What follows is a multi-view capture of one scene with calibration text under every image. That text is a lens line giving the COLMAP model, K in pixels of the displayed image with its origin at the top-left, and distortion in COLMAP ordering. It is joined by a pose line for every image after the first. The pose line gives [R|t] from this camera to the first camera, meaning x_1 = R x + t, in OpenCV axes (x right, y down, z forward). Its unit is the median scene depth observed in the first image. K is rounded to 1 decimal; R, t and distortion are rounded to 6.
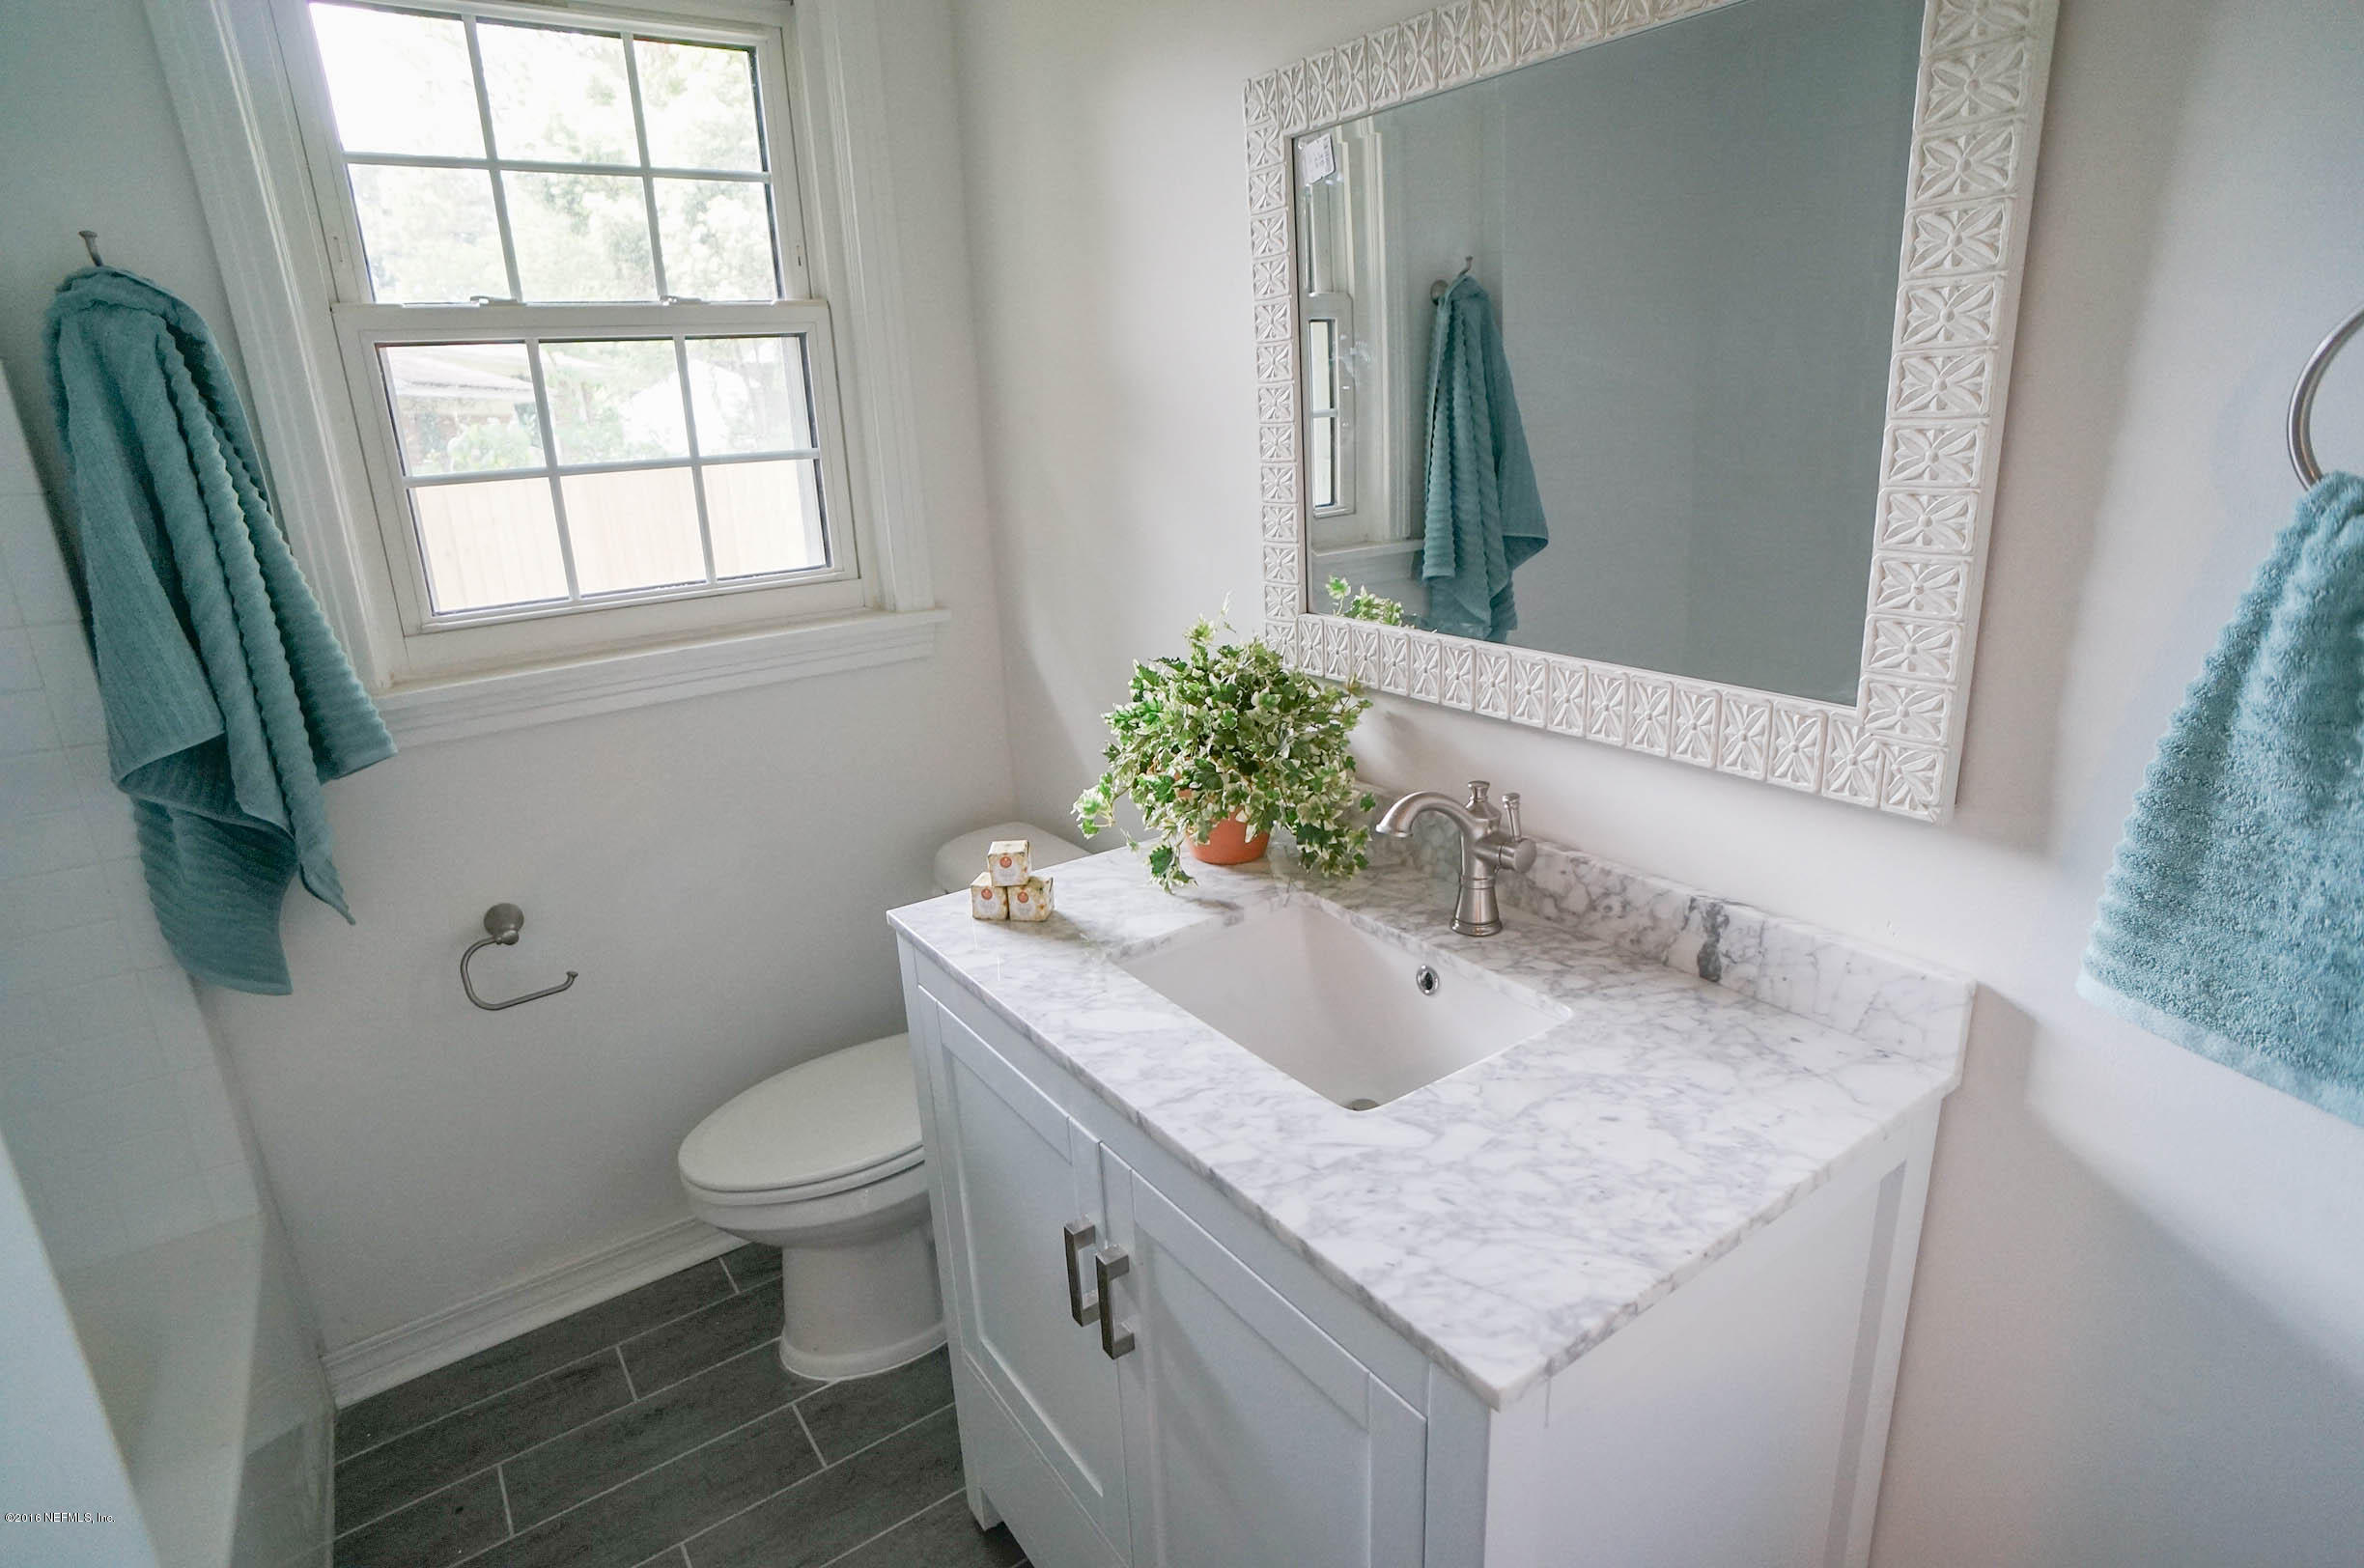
lens RADIAL K [[1248.8, 0, 1186.3], [0, 1248.8, 767.8], [0, 0, 1]] dist [-0.081112, 0.053587]
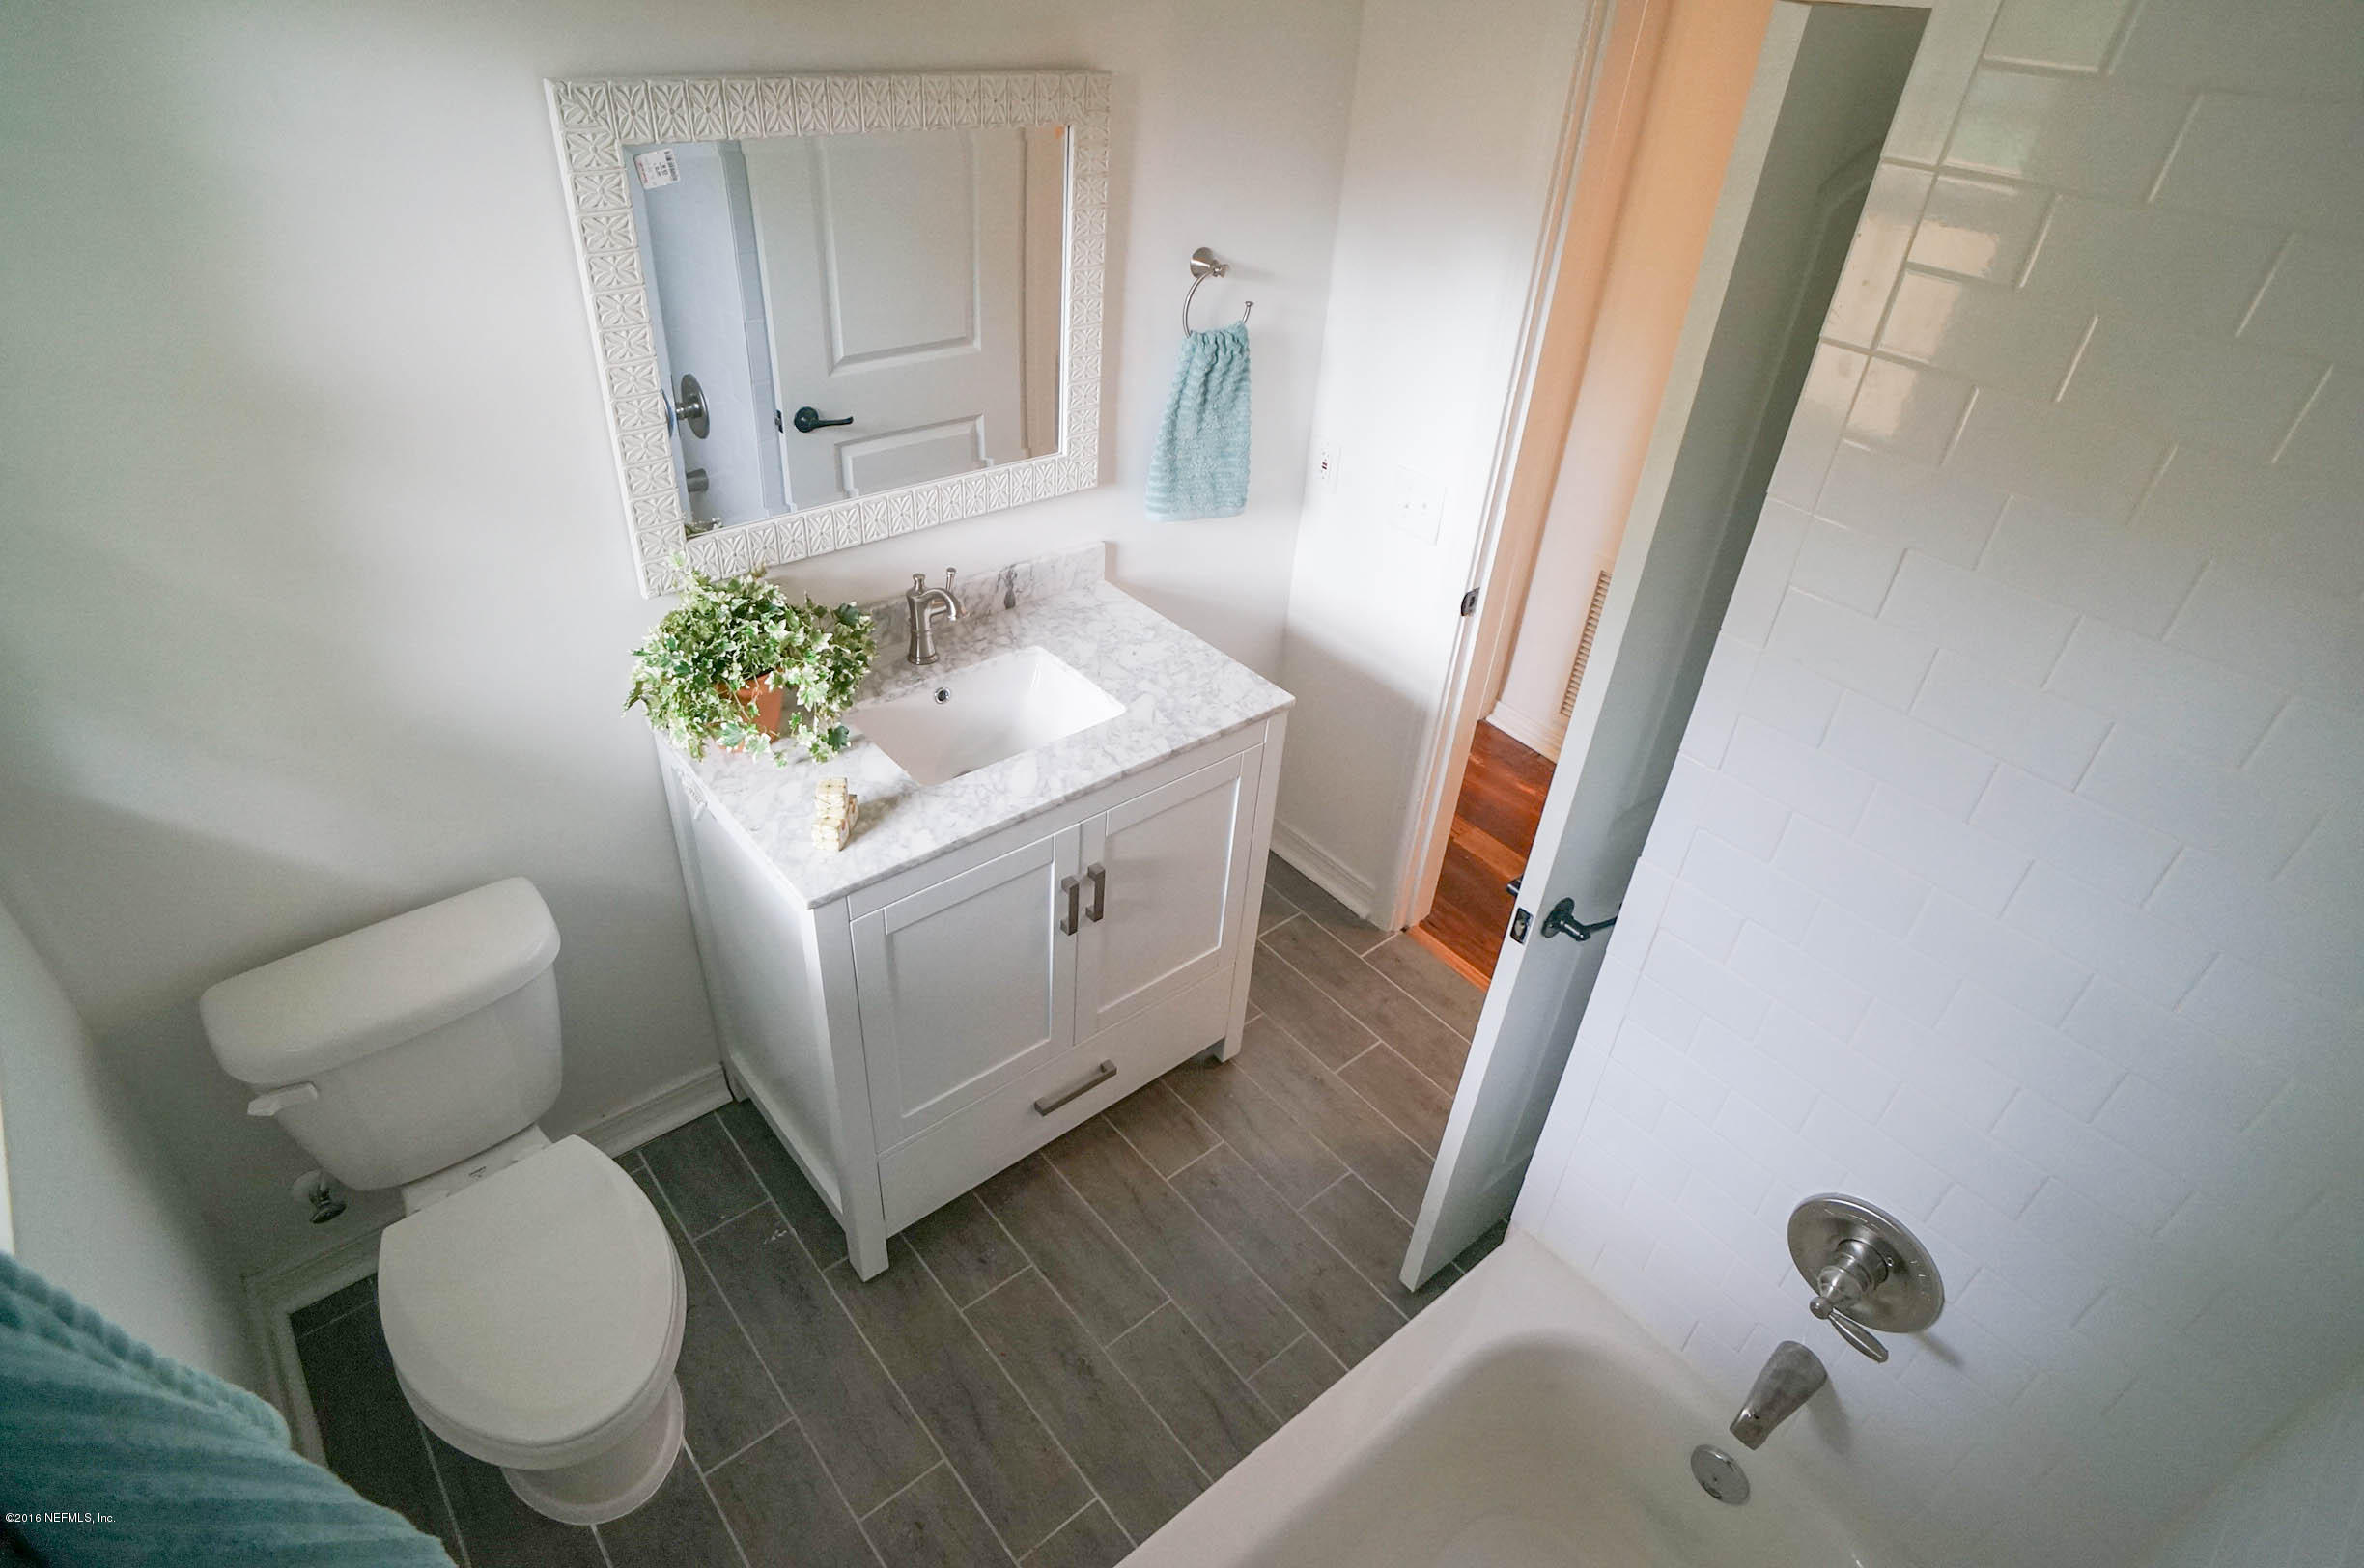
lens RADIAL K [[1248.8, 0, 1186.3], [0, 1248.8, 767.8], [0, 0, 1]] dist [-0.081112, 0.053587]
pose [[-0.113392, -0.531890, 0.839187, -1.621932], [0.213234, 0.811925, 0.543423, -0.735830], [-0.970399, 0.240563, 0.021351, 0.832185]]
